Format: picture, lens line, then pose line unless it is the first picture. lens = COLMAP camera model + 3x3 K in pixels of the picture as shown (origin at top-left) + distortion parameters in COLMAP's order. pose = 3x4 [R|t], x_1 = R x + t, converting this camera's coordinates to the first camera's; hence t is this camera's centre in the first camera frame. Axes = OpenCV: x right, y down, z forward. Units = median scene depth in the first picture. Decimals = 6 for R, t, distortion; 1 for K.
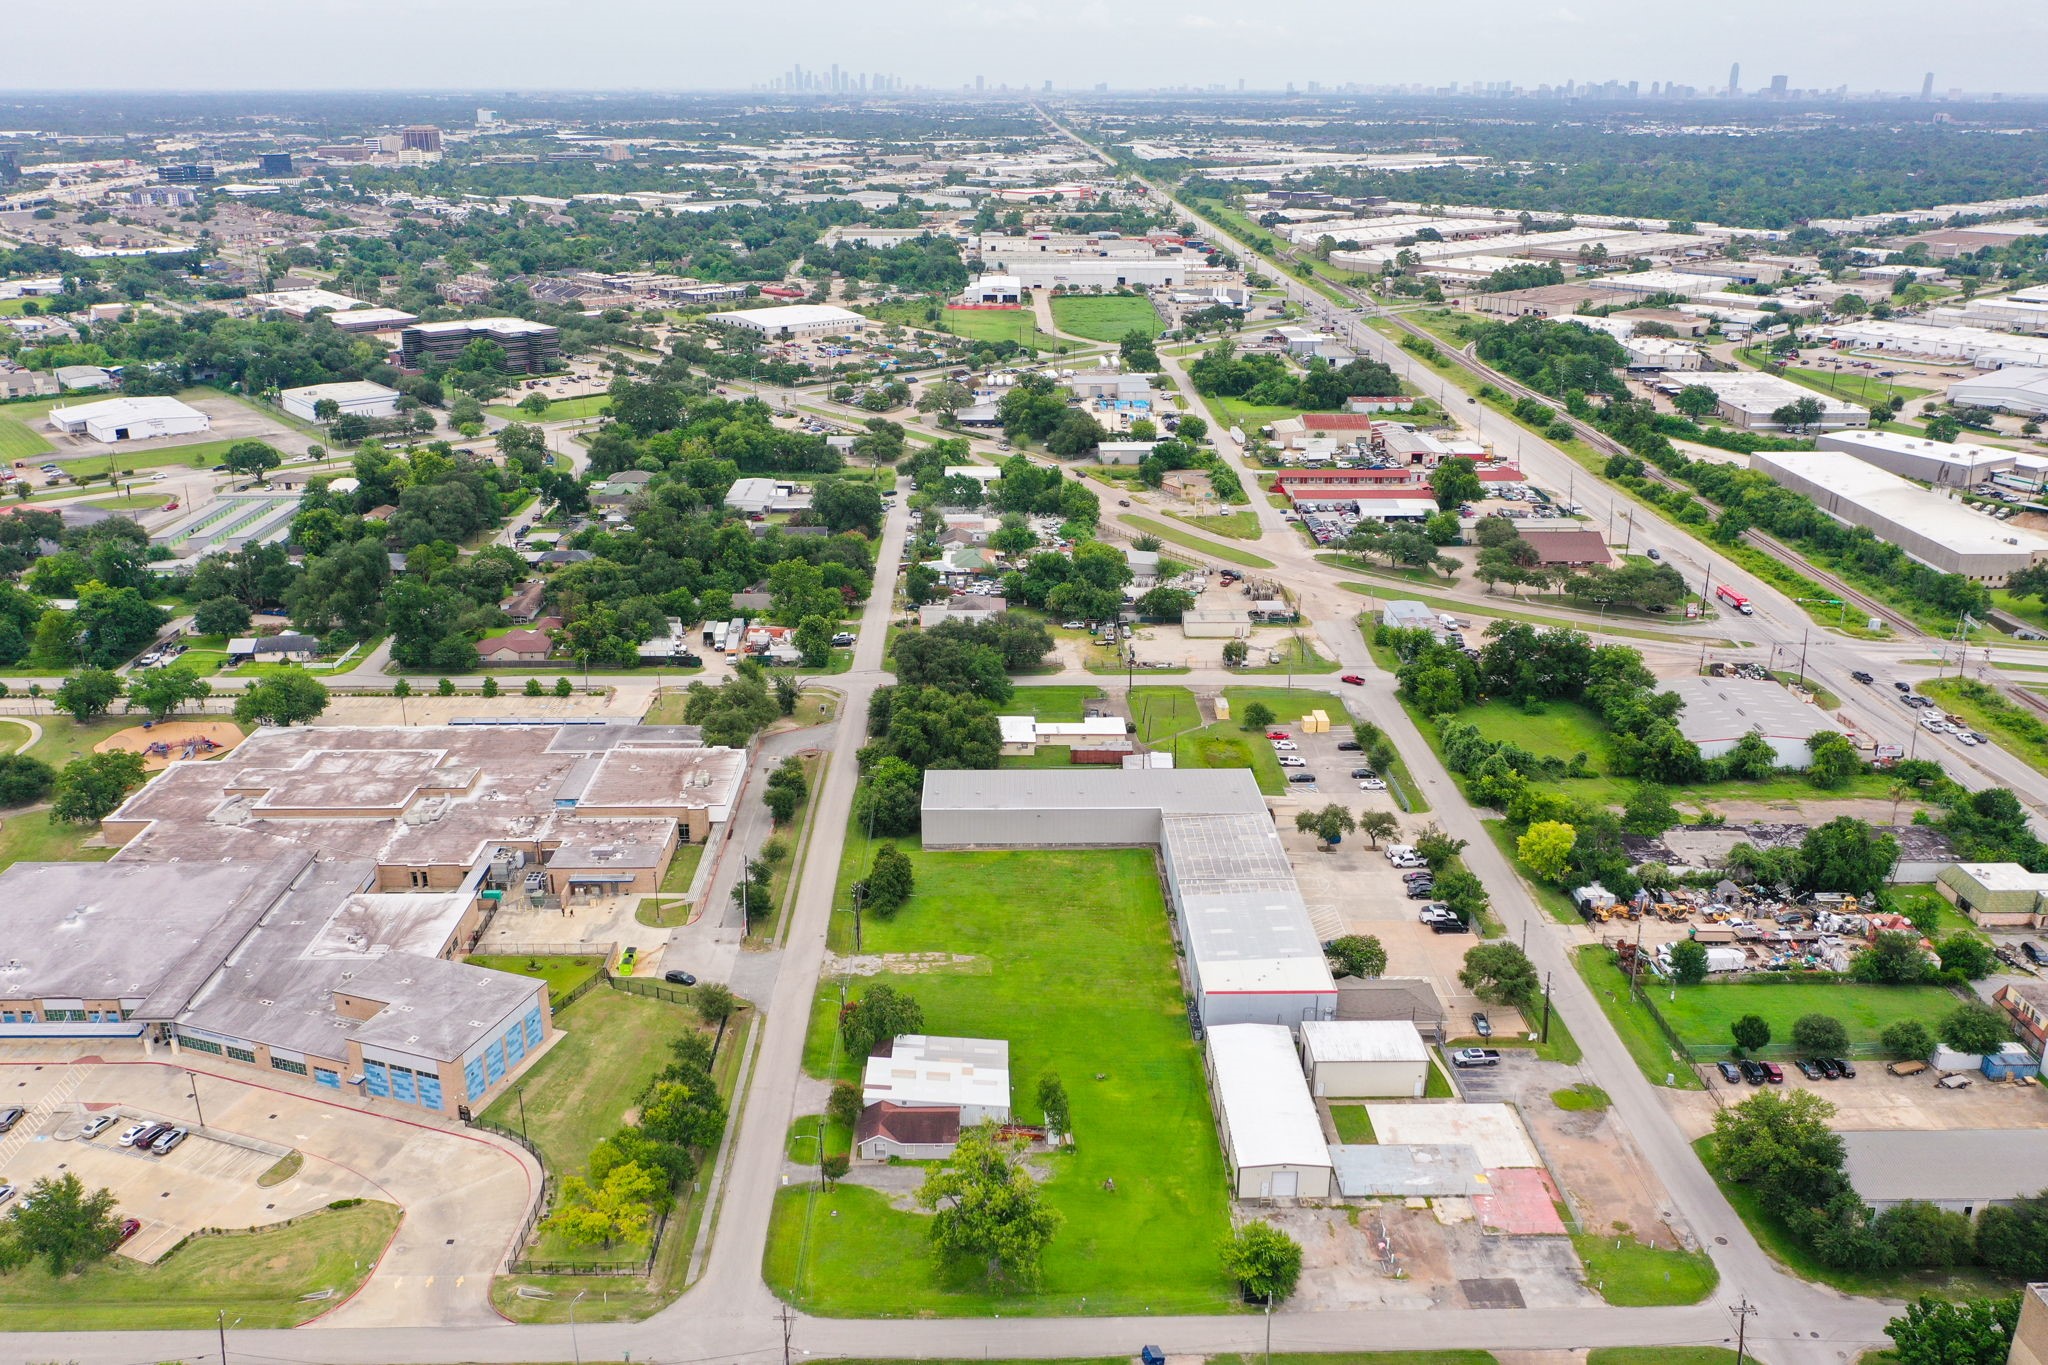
lens RADIAL K [[1624.1, 0, 1006.6], [0, 1624.1, 686.0], [0, 0, 1]] dist [0.001765, -0.000310]
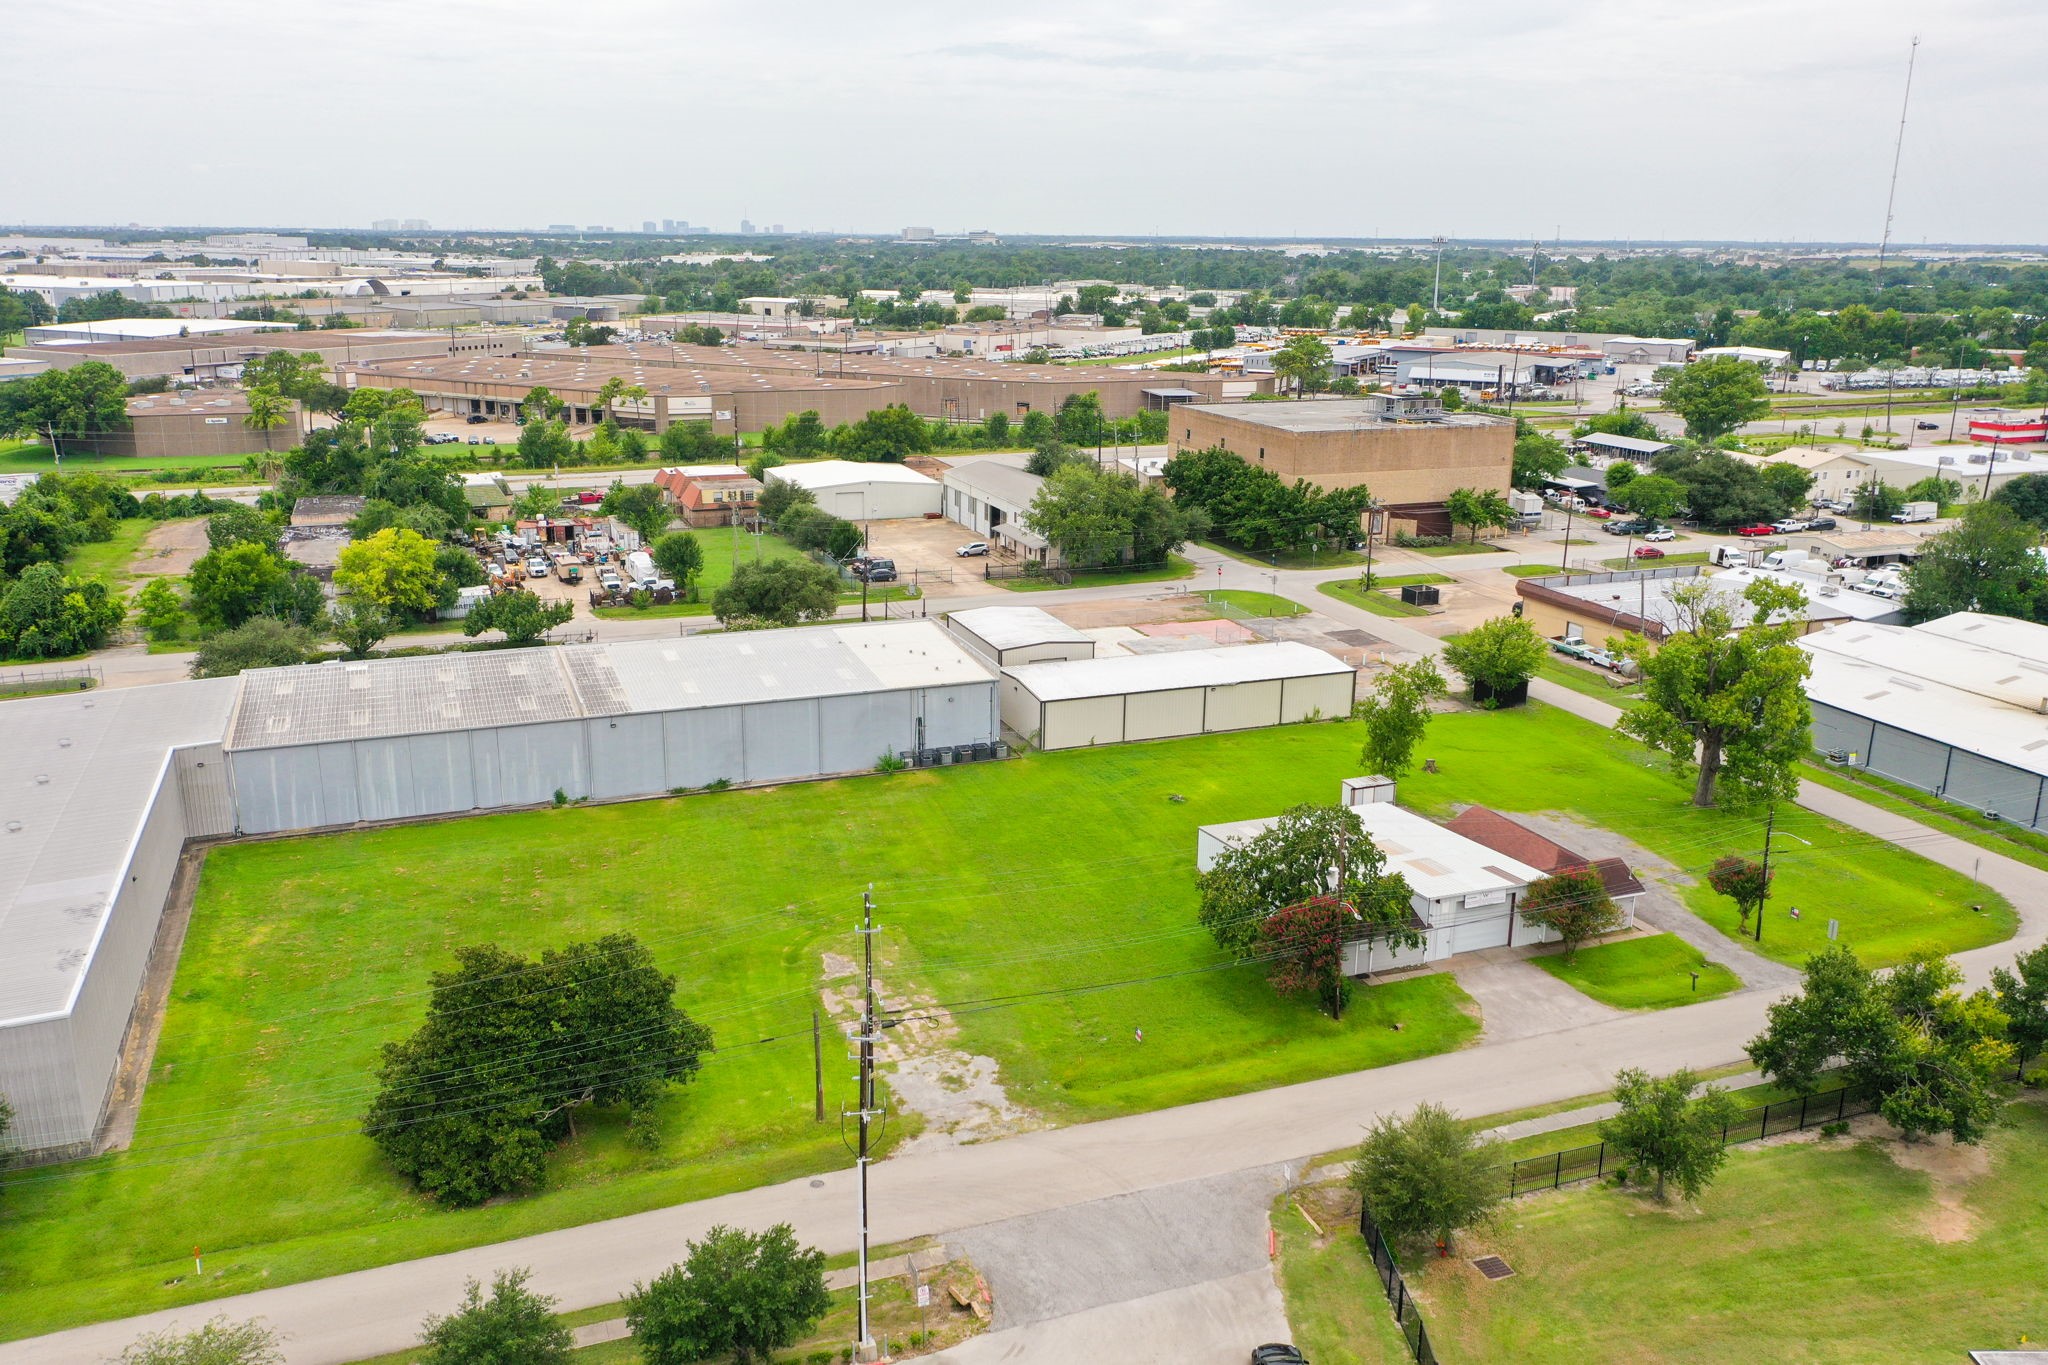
lens RADIAL K [[1609.4, 0, 1027.6], [0, 1609.4, 678.4], [0, 0, 1]] dist [0.002551, -0.003390]
pose [[-0.349337, -0.253163, 0.902149, -0.365319], [0.324319, 0.870626, 0.369902, -0.020264], [-0.879080, 0.421805, -0.222036, 0.991511]]
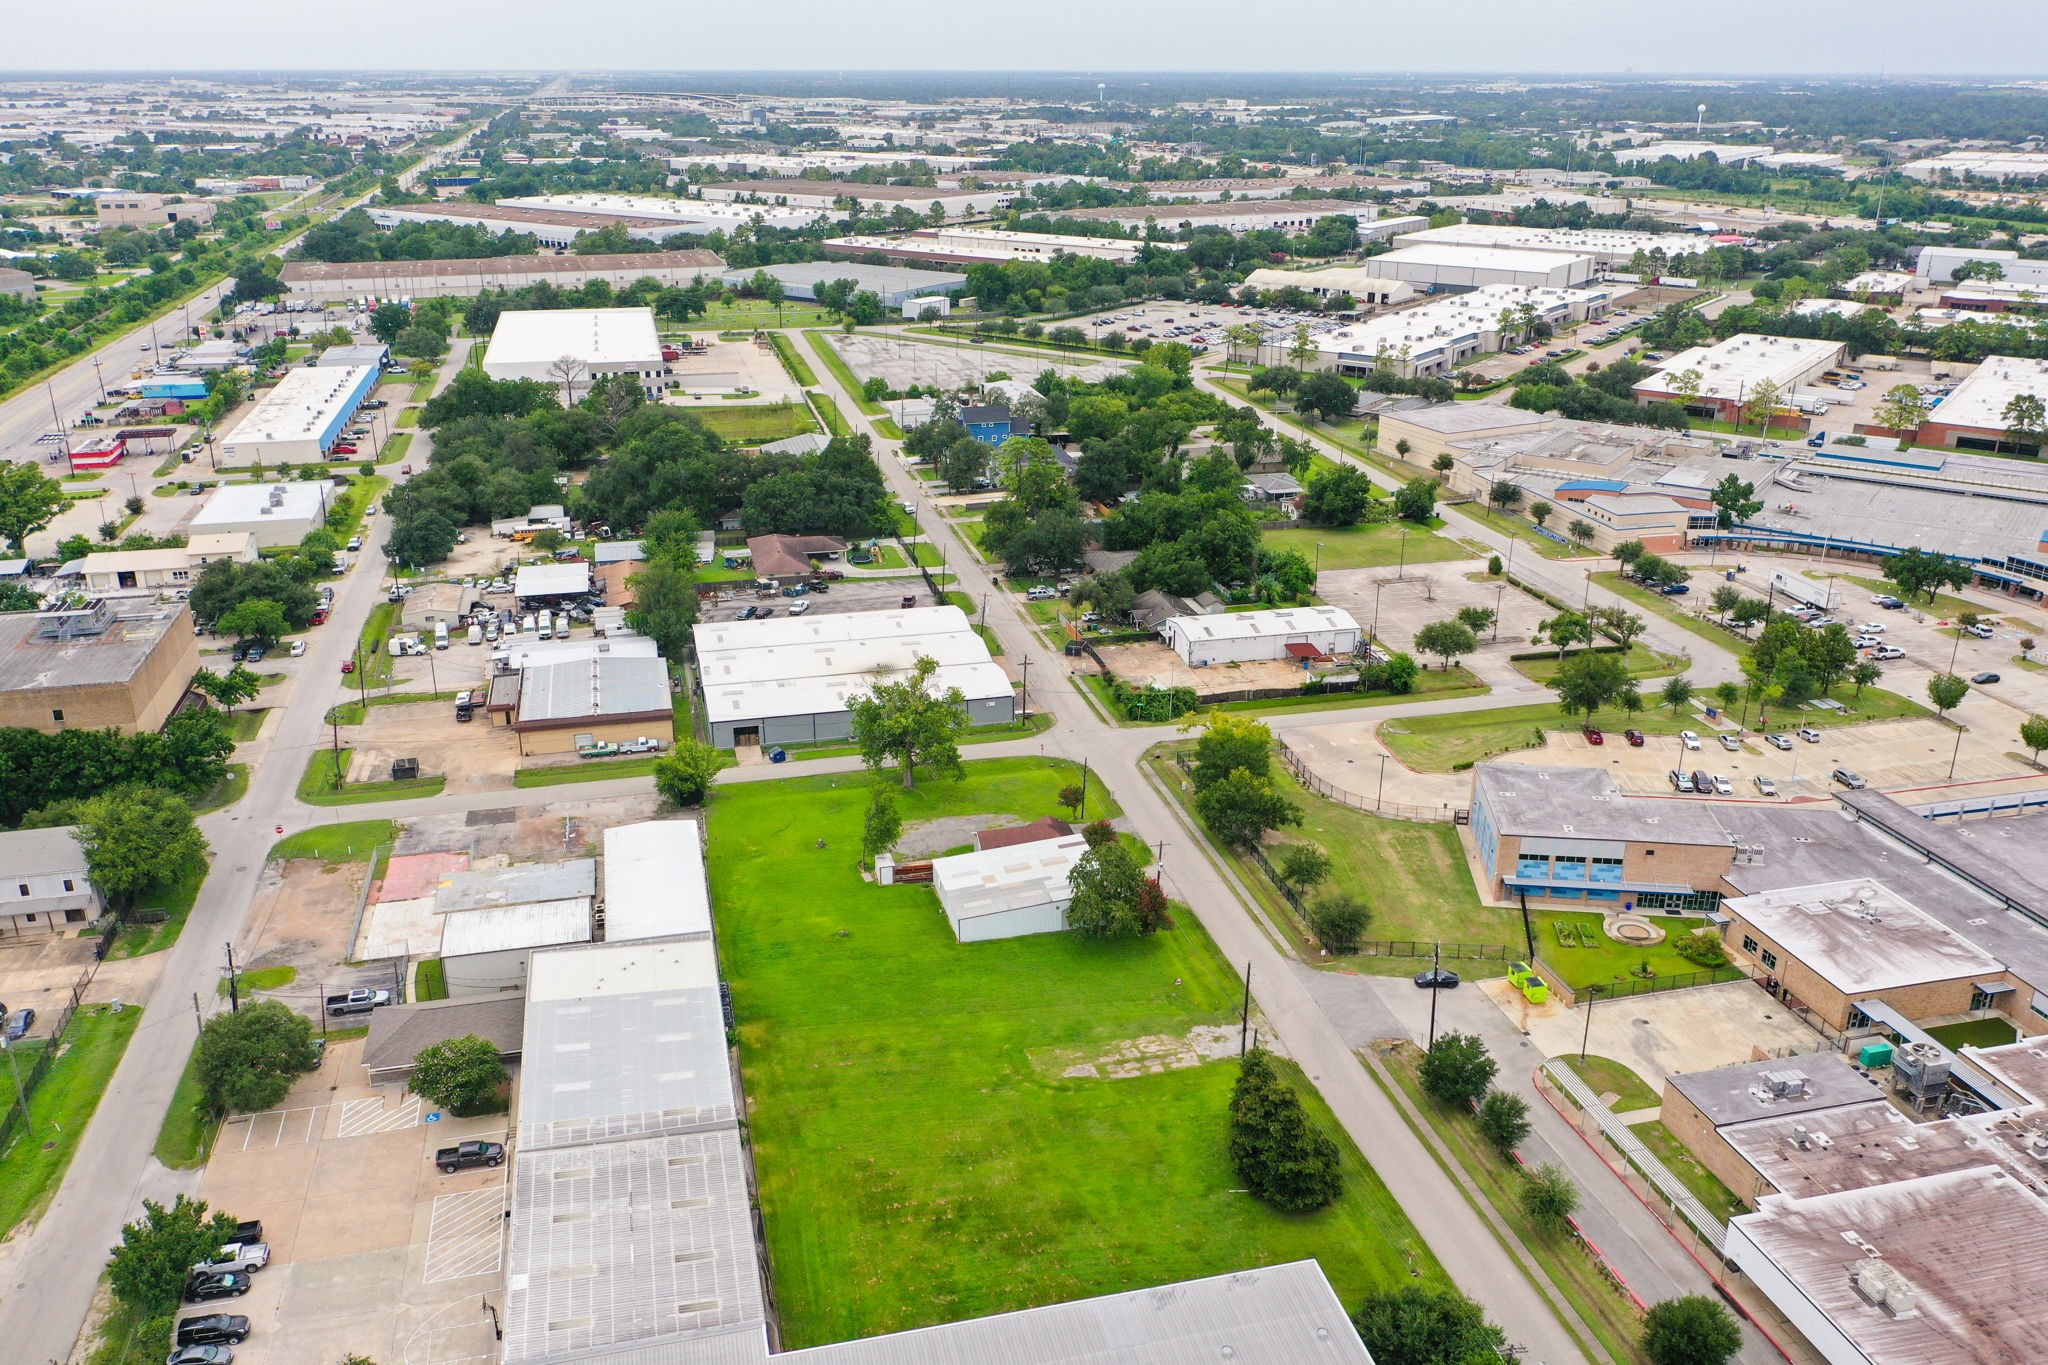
lens RADIAL K [[1609.4, 0, 1009.1], [0, 1609.4, 679.5], [0, 0, 1]] dist [0.002551, -0.003390]
pose [[-0.974264, 0.080037, -0.210723, 0.119851], [-0.080558, 0.749471, 0.657117, -0.358780], [0.210525, 0.657181, -0.723735, 1.321581]]
